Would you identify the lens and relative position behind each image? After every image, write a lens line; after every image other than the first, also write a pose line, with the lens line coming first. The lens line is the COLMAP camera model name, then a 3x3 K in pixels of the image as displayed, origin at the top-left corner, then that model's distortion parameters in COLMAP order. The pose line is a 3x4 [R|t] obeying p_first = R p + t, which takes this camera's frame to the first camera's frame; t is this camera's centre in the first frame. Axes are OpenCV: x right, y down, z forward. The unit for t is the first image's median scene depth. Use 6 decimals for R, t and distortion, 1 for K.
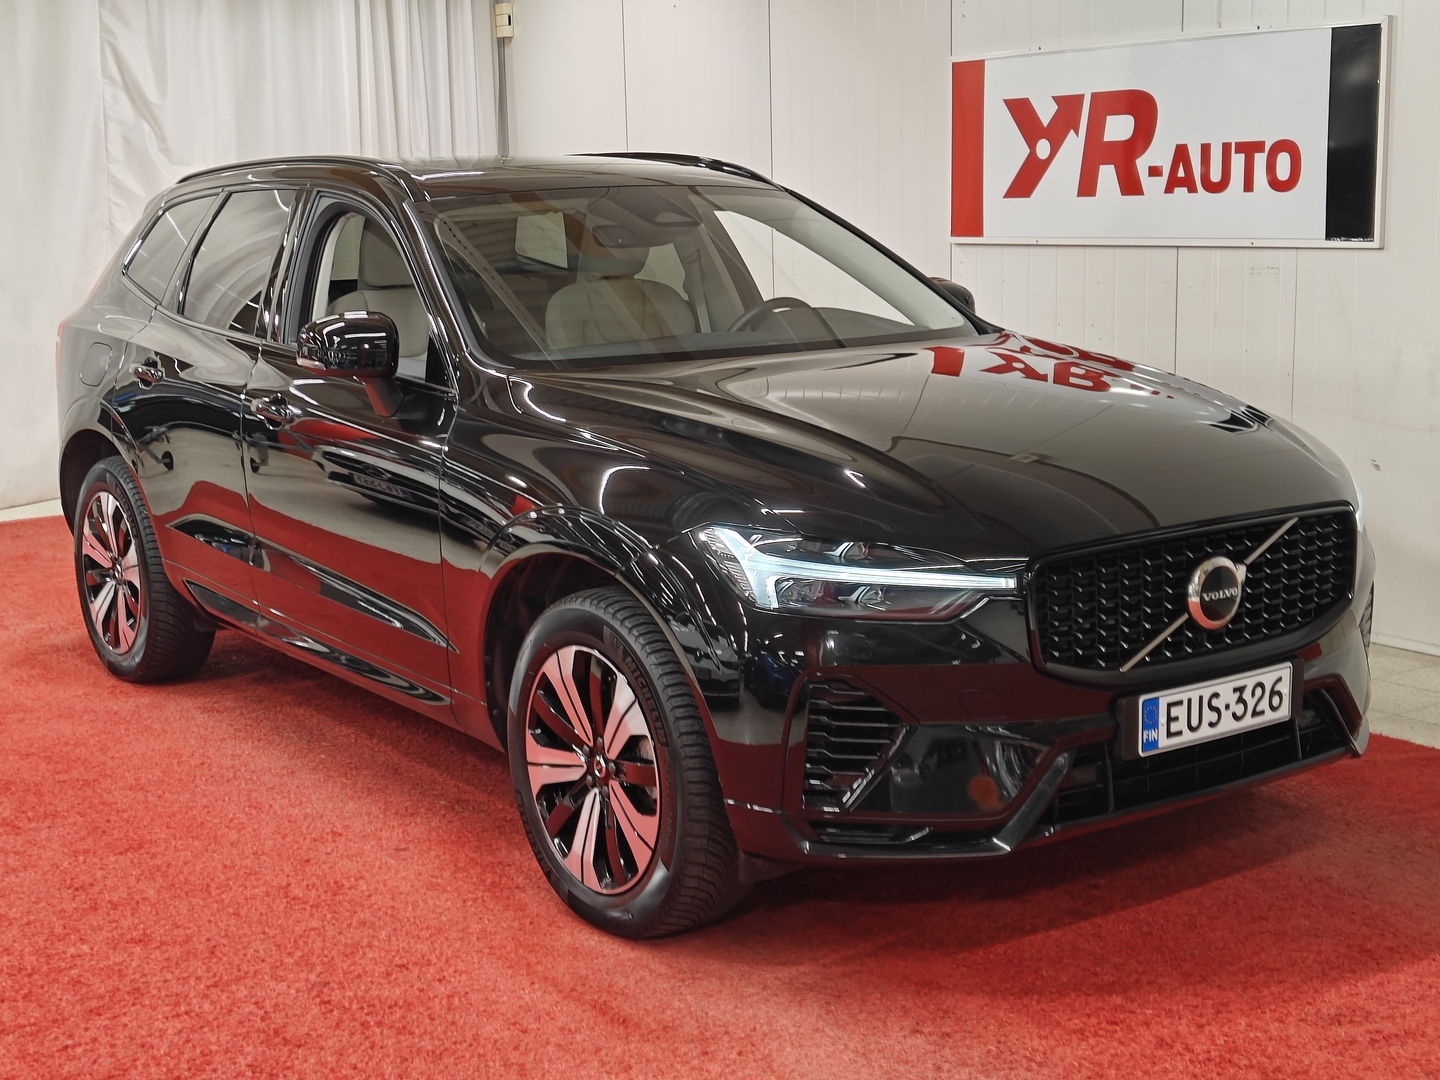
lens RADIAL K [[1935.0, 0, 720.0], [0, 1935.0, 540.0], [0, 0, 1]] dist [-0.029464, -0.055846]
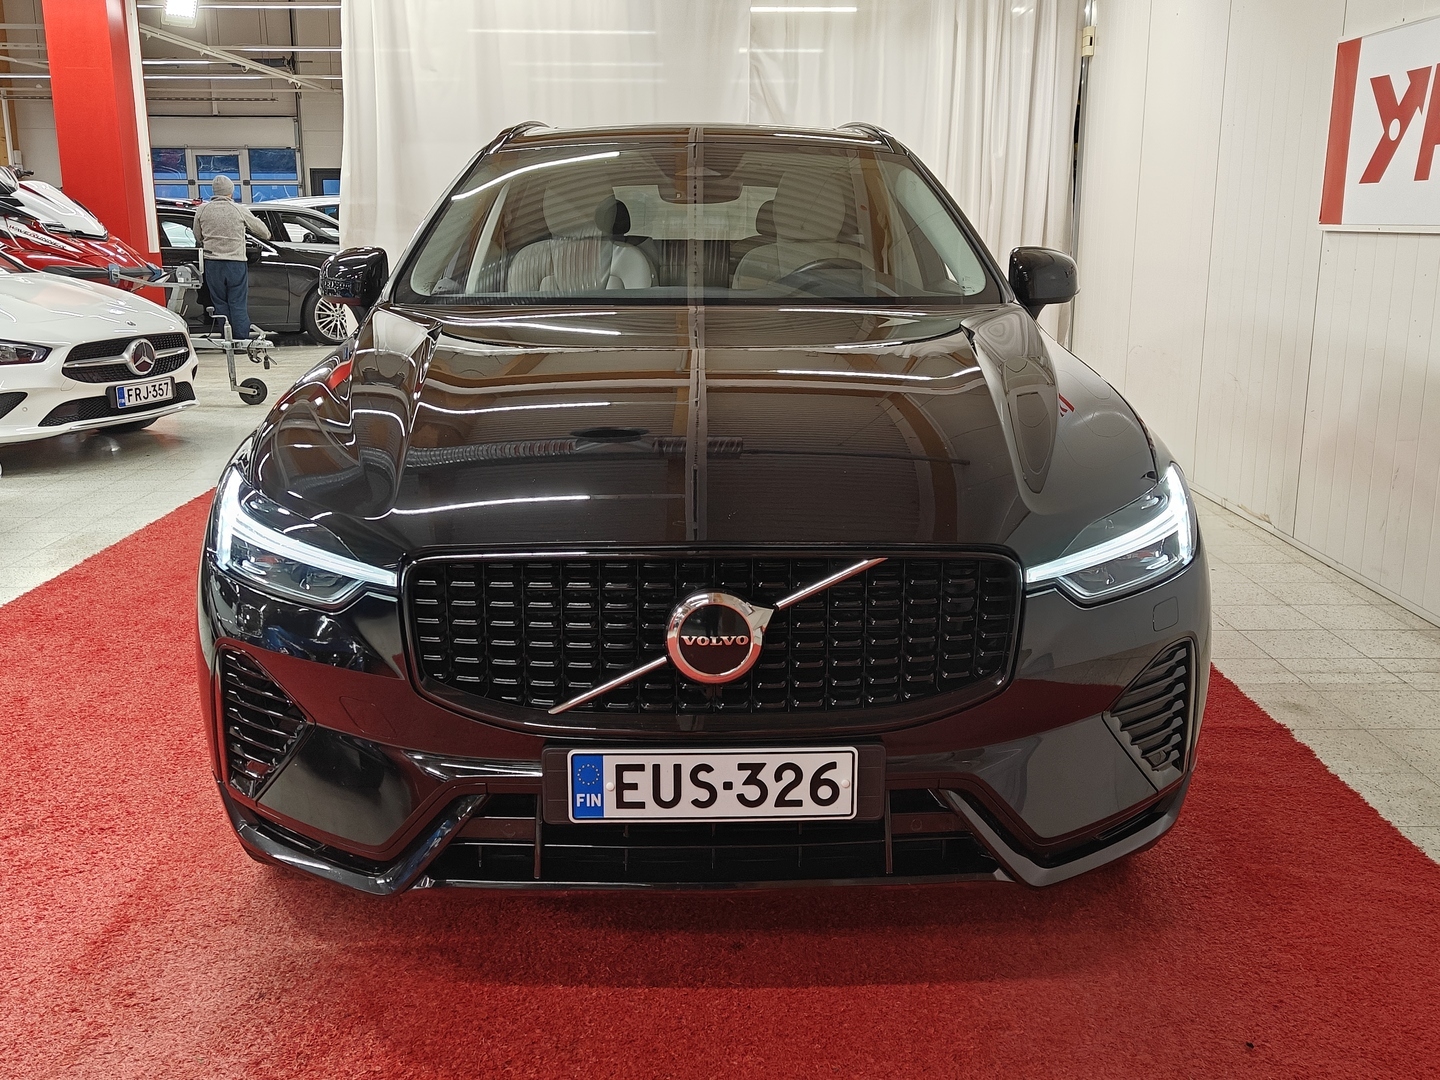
lens RADIAL K [[1305.6, 0, 743.4], [0, 1305.6, 538.9], [0, 0, 1]] dist [0.114238, -0.204635]
pose [[0.848795, 0.149028, -0.507285, 0.517453], [-0.115748, 0.988556, 0.096743, -0.061657], [0.515897, -0.023398, 0.856331, 0.559182]]
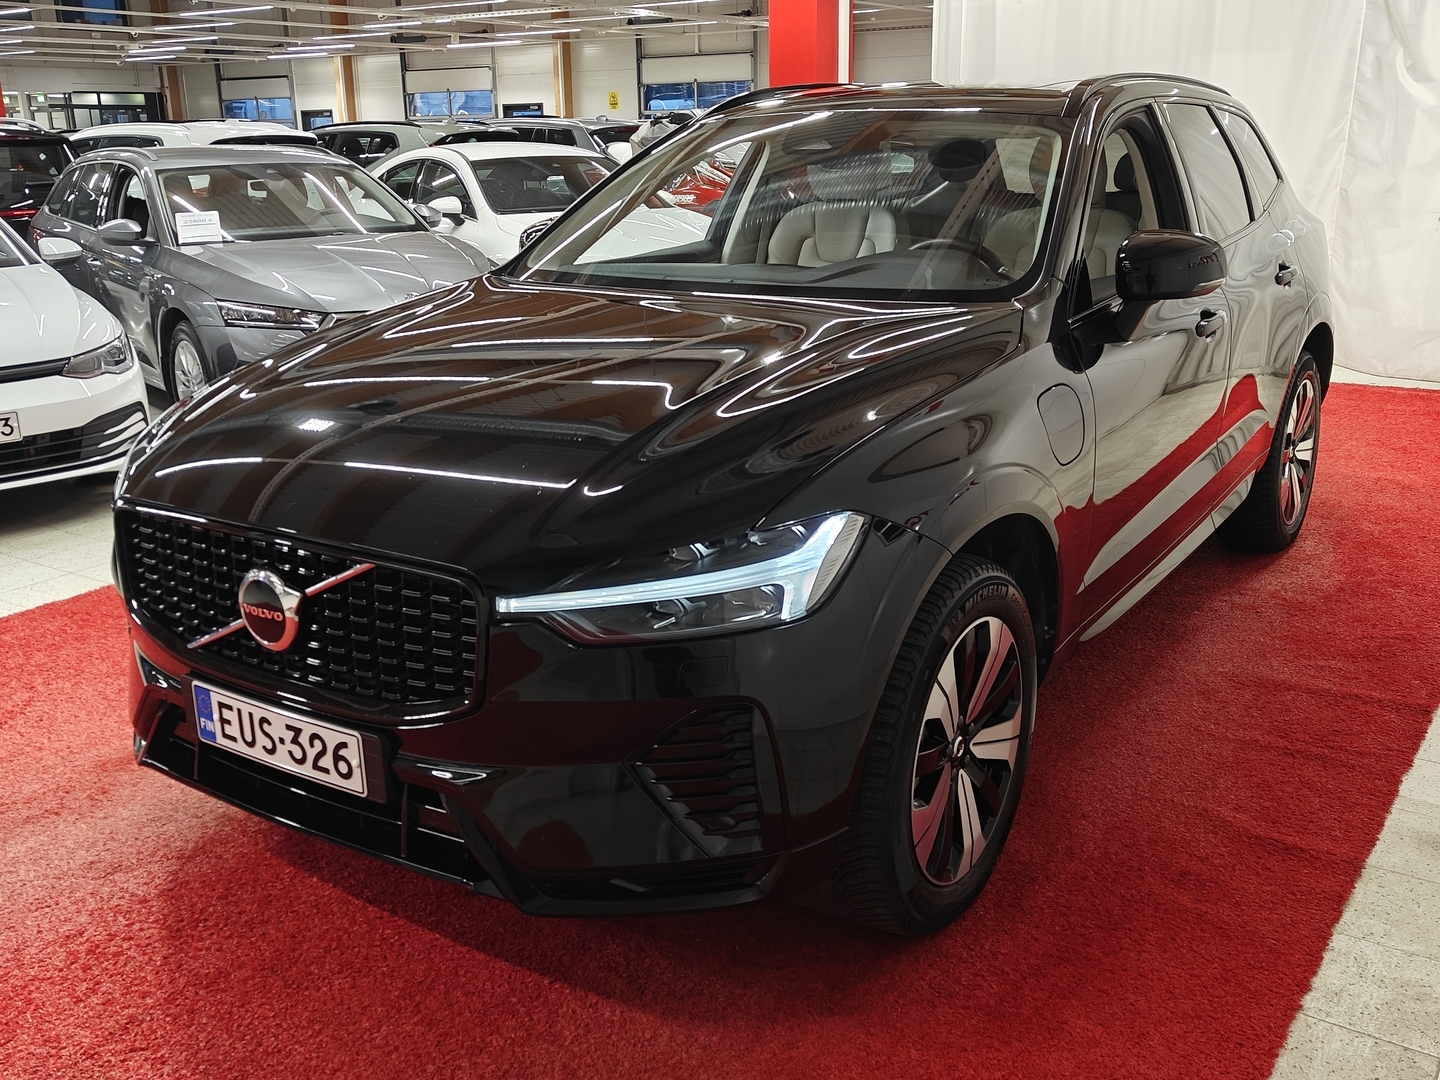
lens RADIAL K [[1305.6, 0, 743.4], [0, 1305.6, 538.9], [0, 0, 1]] dist [0.114238, -0.204635]
pose [[0.395137, 0.282911, -0.873972, 0.839077], [-0.155779, 0.958252, 0.239763, -0.175698], [0.905317, 0.041407, 0.422713, 0.932422]]
